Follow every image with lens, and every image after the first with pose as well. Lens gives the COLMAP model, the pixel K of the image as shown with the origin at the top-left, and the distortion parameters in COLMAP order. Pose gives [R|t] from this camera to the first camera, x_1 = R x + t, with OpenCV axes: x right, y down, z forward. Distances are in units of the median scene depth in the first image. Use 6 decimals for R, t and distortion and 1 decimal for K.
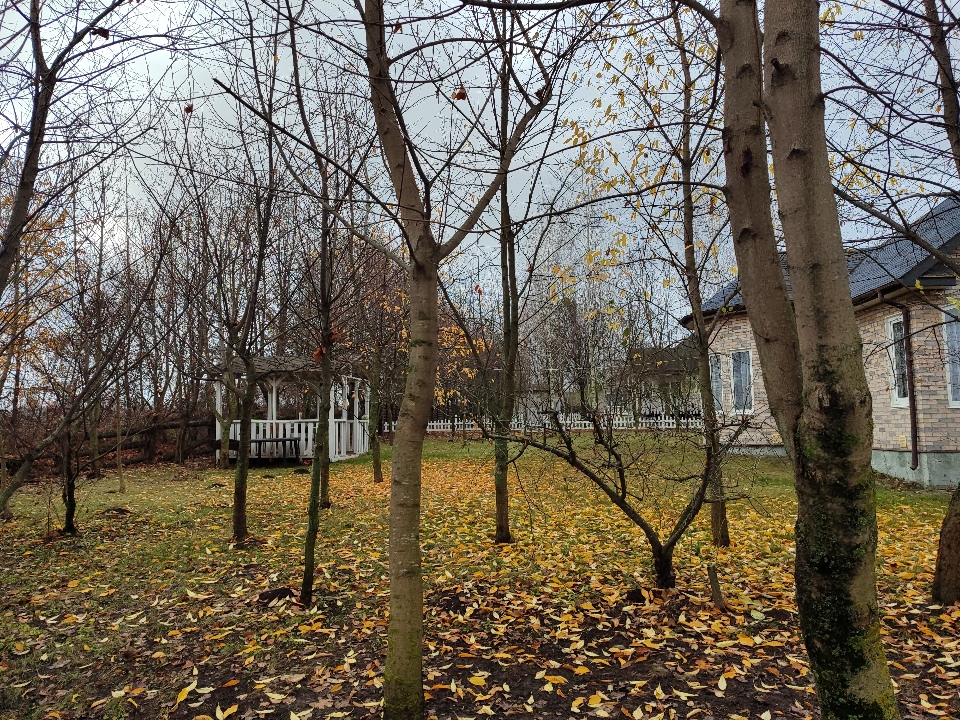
lens RADIAL K [[685.2, 0, 480.8], [0, 685.2, 358.2], [0, 0, 1]] dist [0.033023, -0.024463]
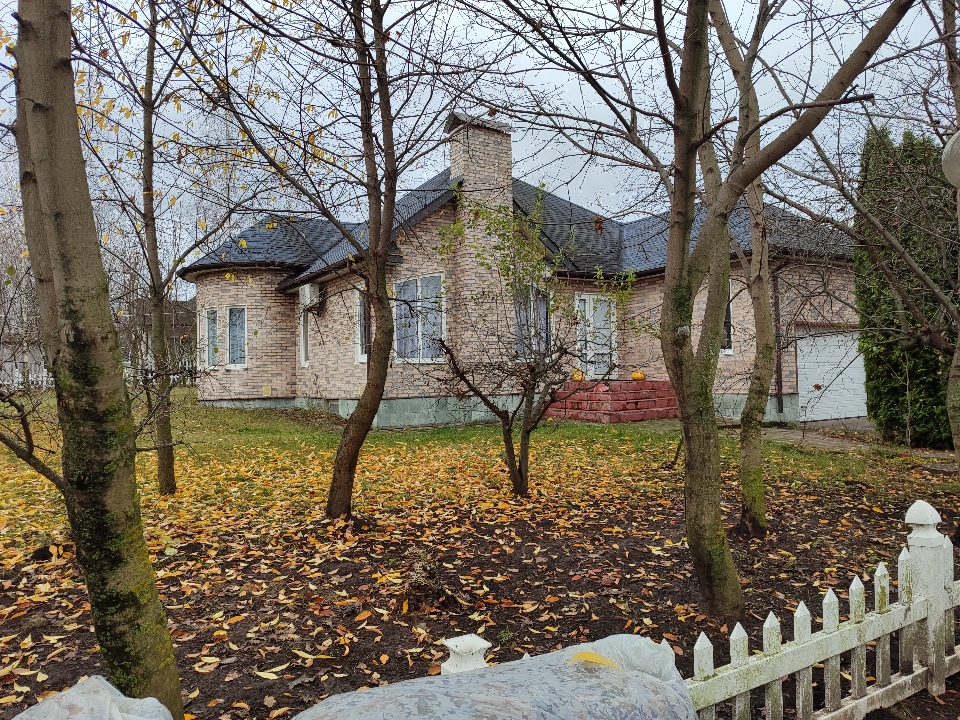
lens RADIAL K [[685.2, 0, 477.6], [0, 685.2, 356.3], [0, 0, 1]] dist [0.033023, -0.024463]
pose [[0.787075, 0.016745, 0.616630, 0.152244], [-0.053342, 0.997735, 0.040992, 0.005865], [-0.614547, -0.065156, 0.786185, -0.140192]]
